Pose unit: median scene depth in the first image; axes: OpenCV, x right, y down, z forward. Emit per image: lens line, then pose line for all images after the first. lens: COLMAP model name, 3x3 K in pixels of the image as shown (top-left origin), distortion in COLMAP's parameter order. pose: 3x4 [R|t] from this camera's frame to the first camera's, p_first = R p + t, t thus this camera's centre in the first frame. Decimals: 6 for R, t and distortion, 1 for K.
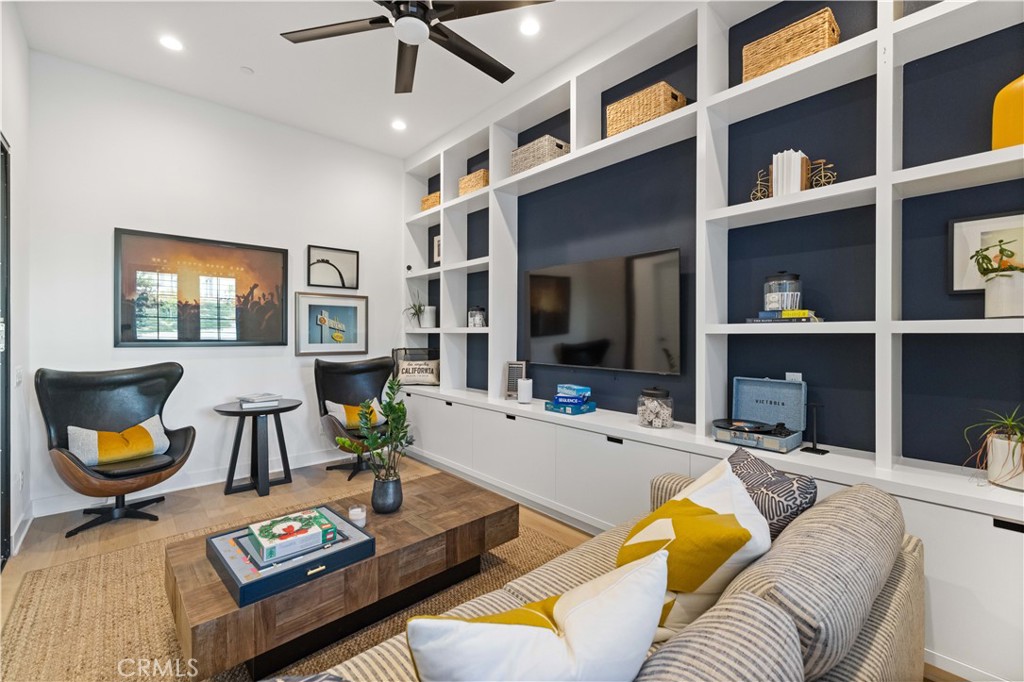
lens RADIAL K [[429.4, 0, 510.2], [0, 429.4, 340.1], [0, 0, 1]] dist [-0.011887, 0.001329]
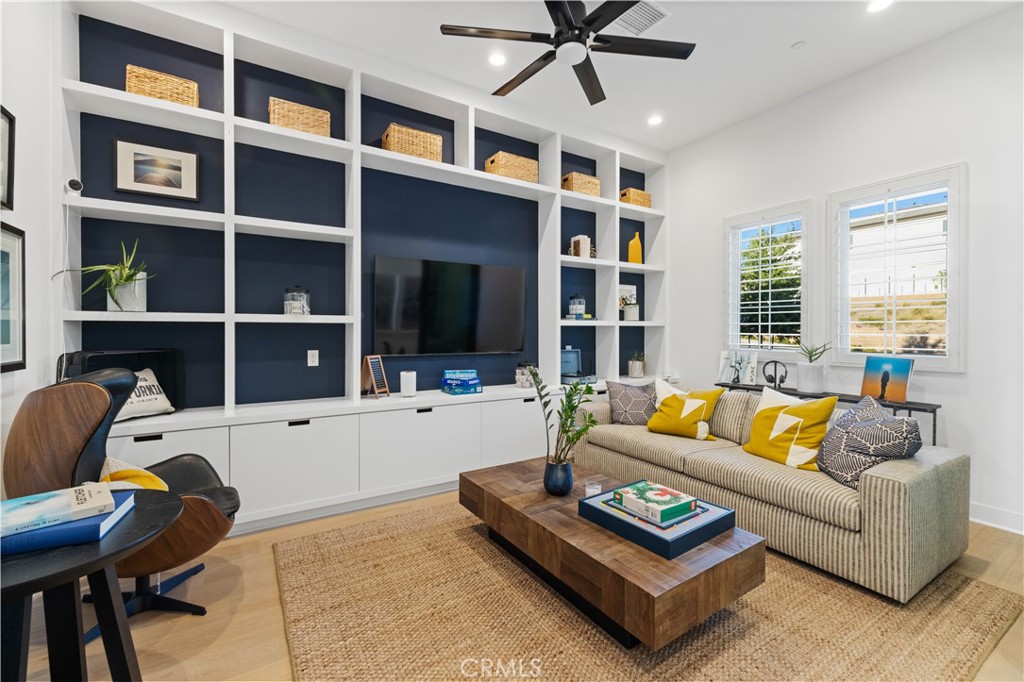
lens RADIAL K [[429.4, 0, 510.0], [0, 429.4, 331.3], [0, 0, 1]] dist [-0.011887, 0.001329]
pose [[0.164808, -0.009357, 0.986281, -1.054947], [0.008539, 0.999931, 0.008060, -0.006112], [-0.986289, 0.007094, 0.164876, 0.741874]]
